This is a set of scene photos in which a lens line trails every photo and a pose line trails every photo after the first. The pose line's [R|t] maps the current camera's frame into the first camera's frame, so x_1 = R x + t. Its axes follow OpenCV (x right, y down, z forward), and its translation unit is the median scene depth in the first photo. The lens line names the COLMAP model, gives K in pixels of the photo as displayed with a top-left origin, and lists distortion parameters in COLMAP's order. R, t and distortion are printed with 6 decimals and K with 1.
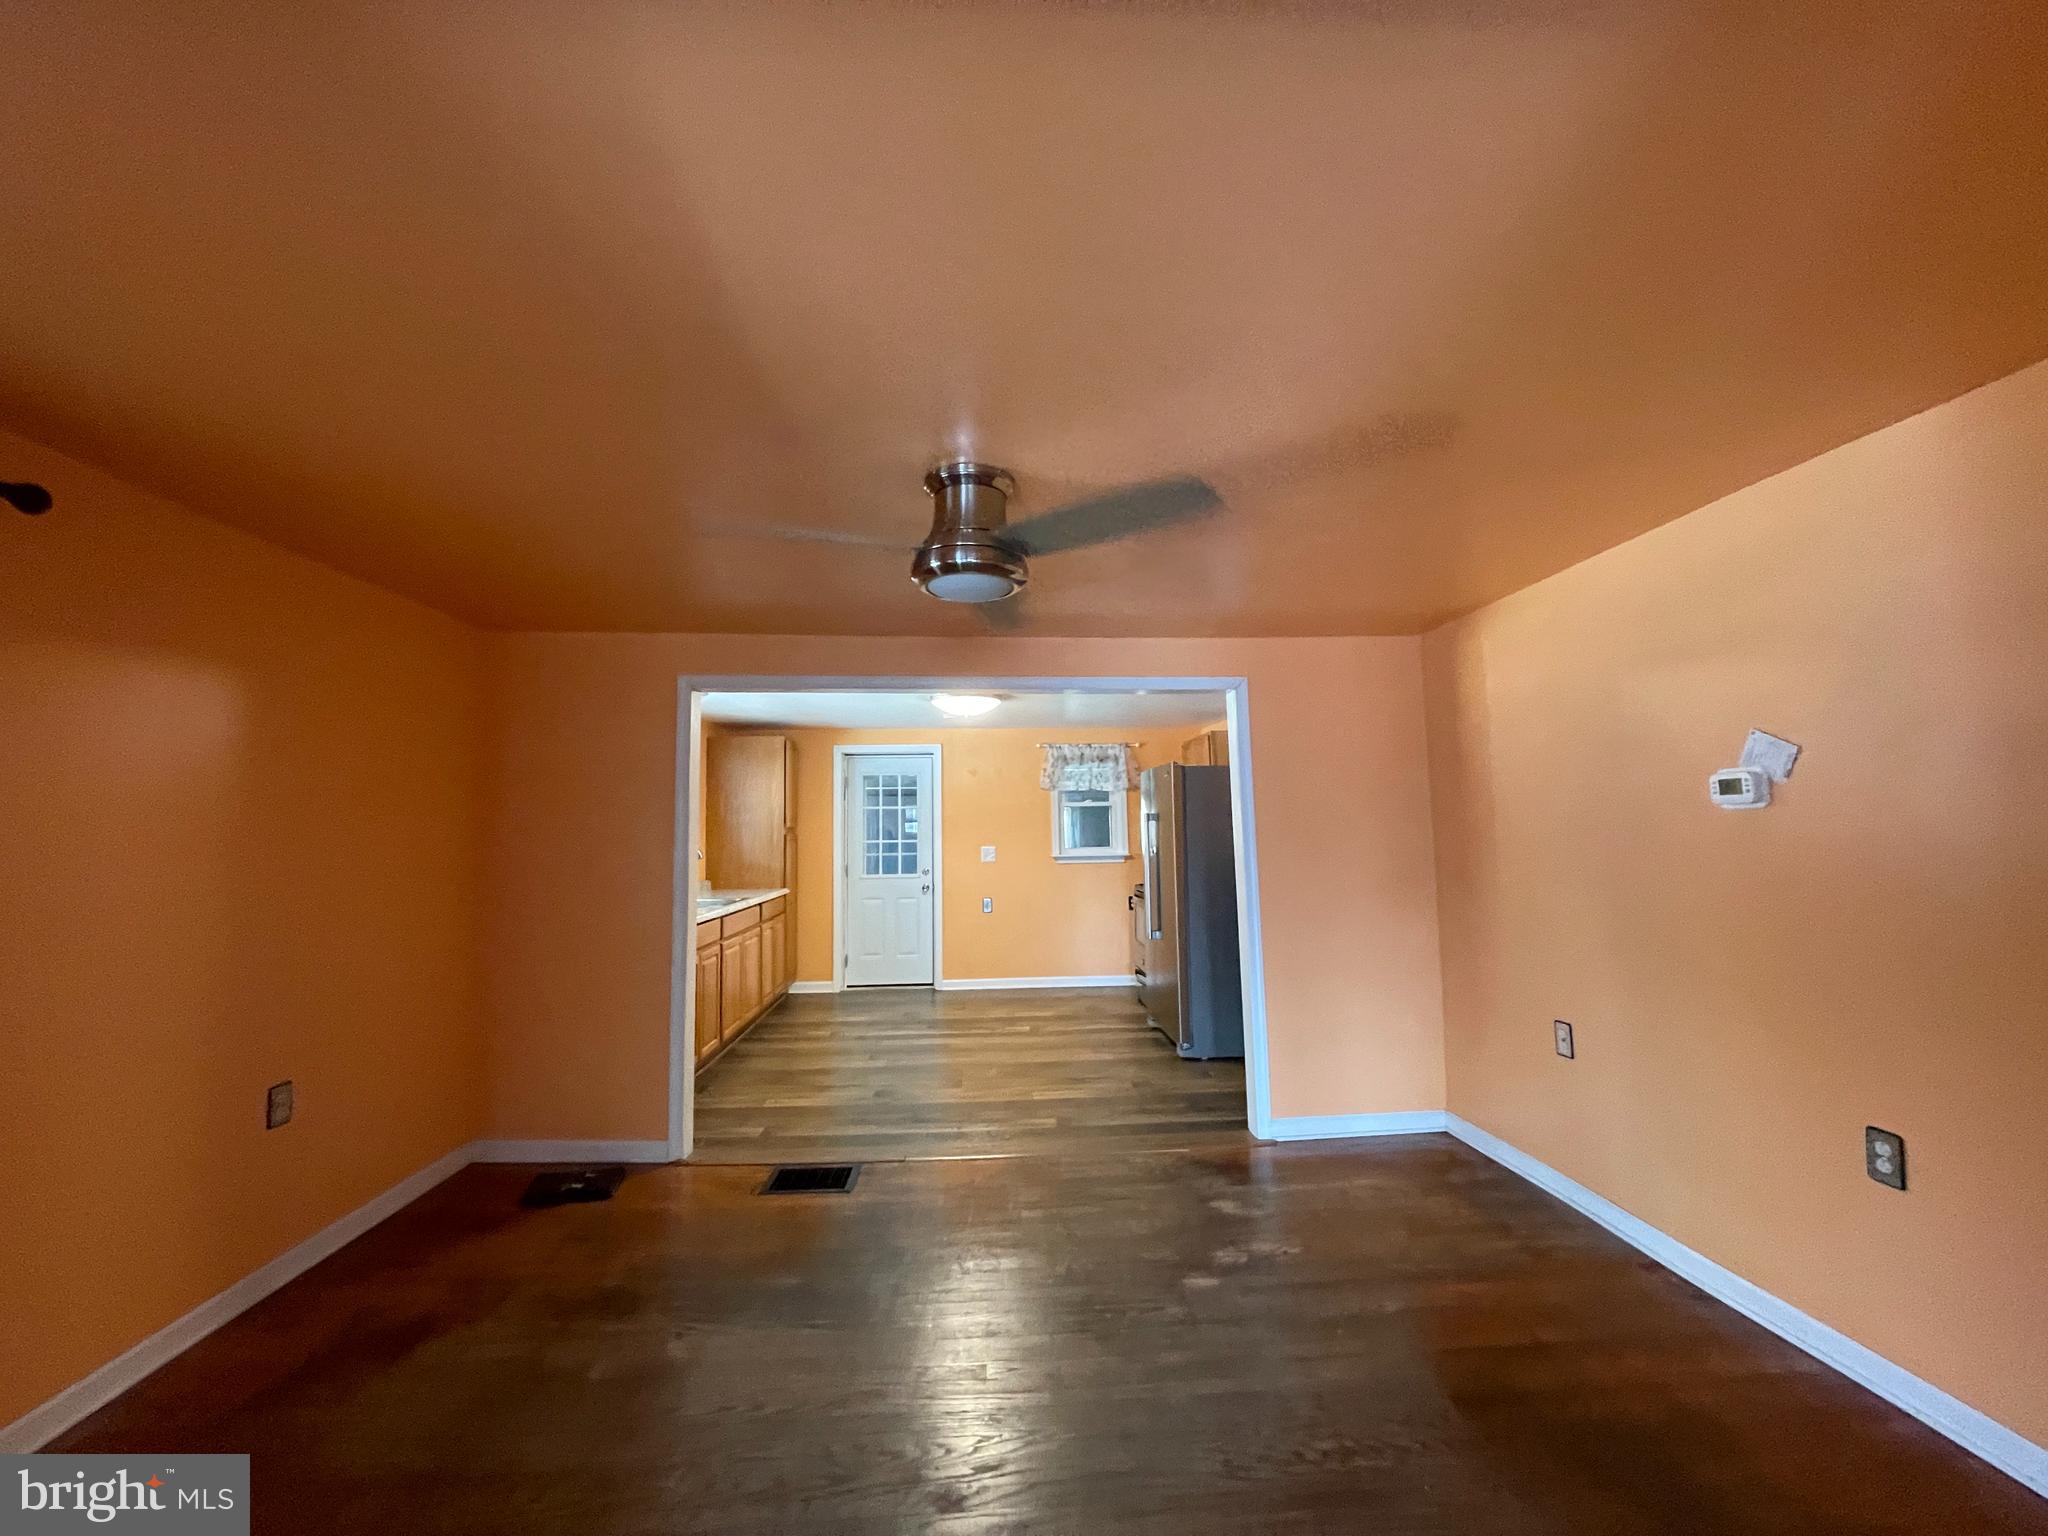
lens RADIAL K [[823.9, 0, 1033.4], [0, 823.9, 772.9], [0, 0, 1]] dist [-0.001923, 0.000192]
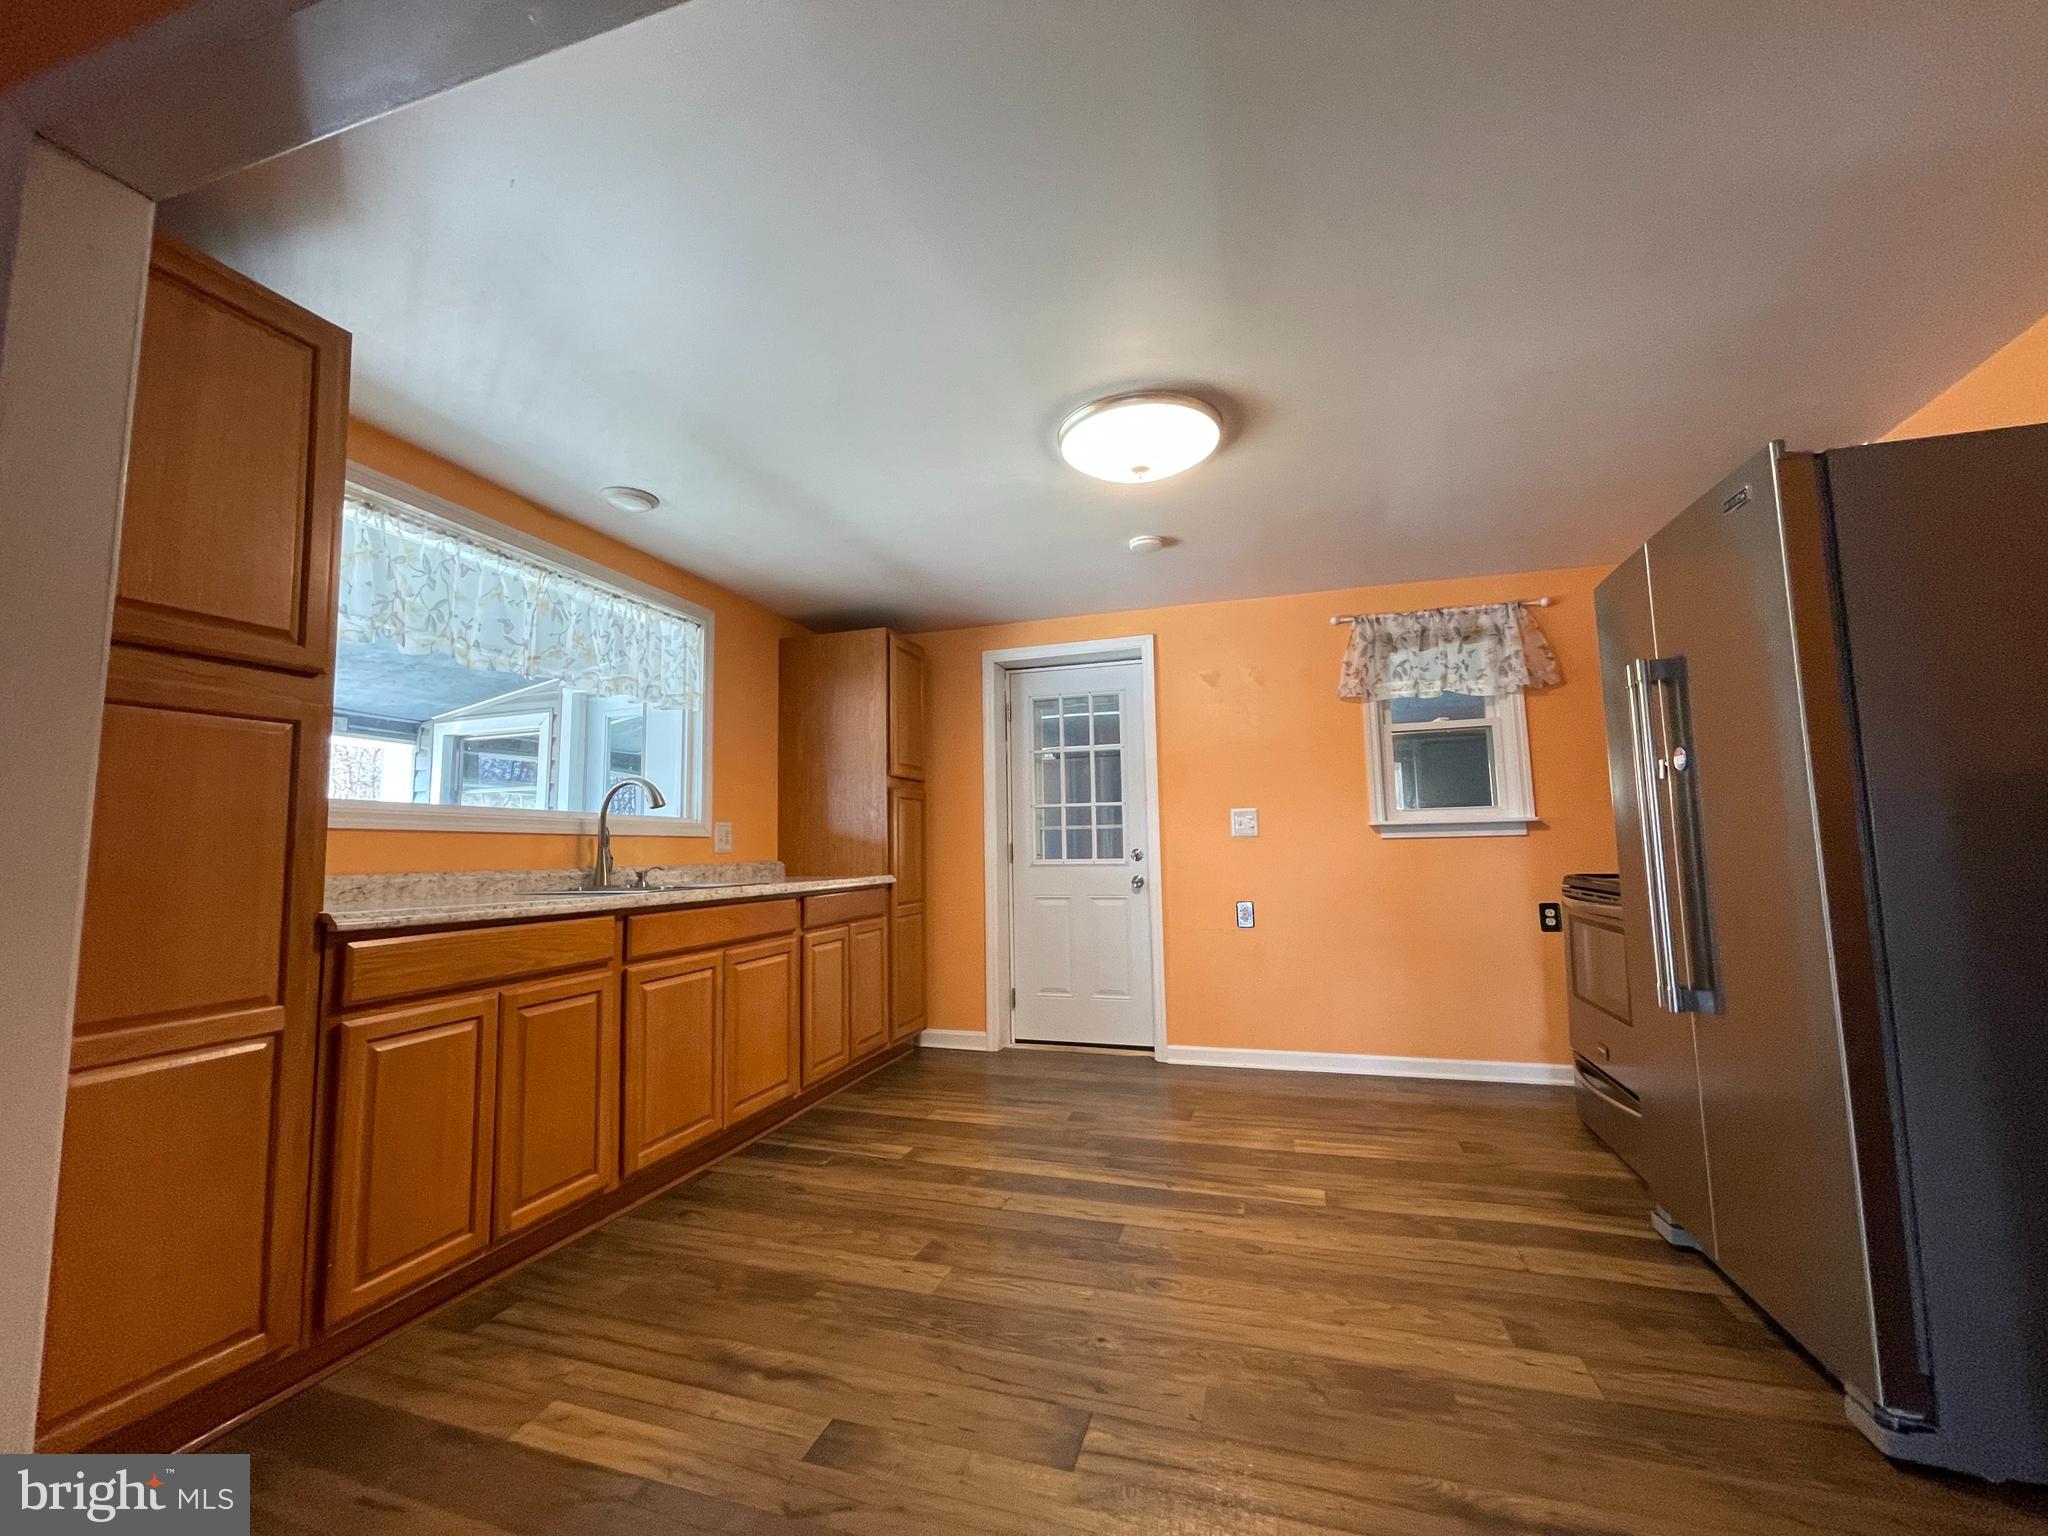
lens RADIAL K [[823.9, 0, 1025.6], [0, 823.9, 777.5], [0, 0, 1]] dist [-0.001923, 0.000192]
pose [[0.930883, -0.033895, -0.363741, 0.010993], [0.028373, 0.999387, -0.020516, 0.075332], [0.364214, 0.008778, 0.931274, 0.426148]]
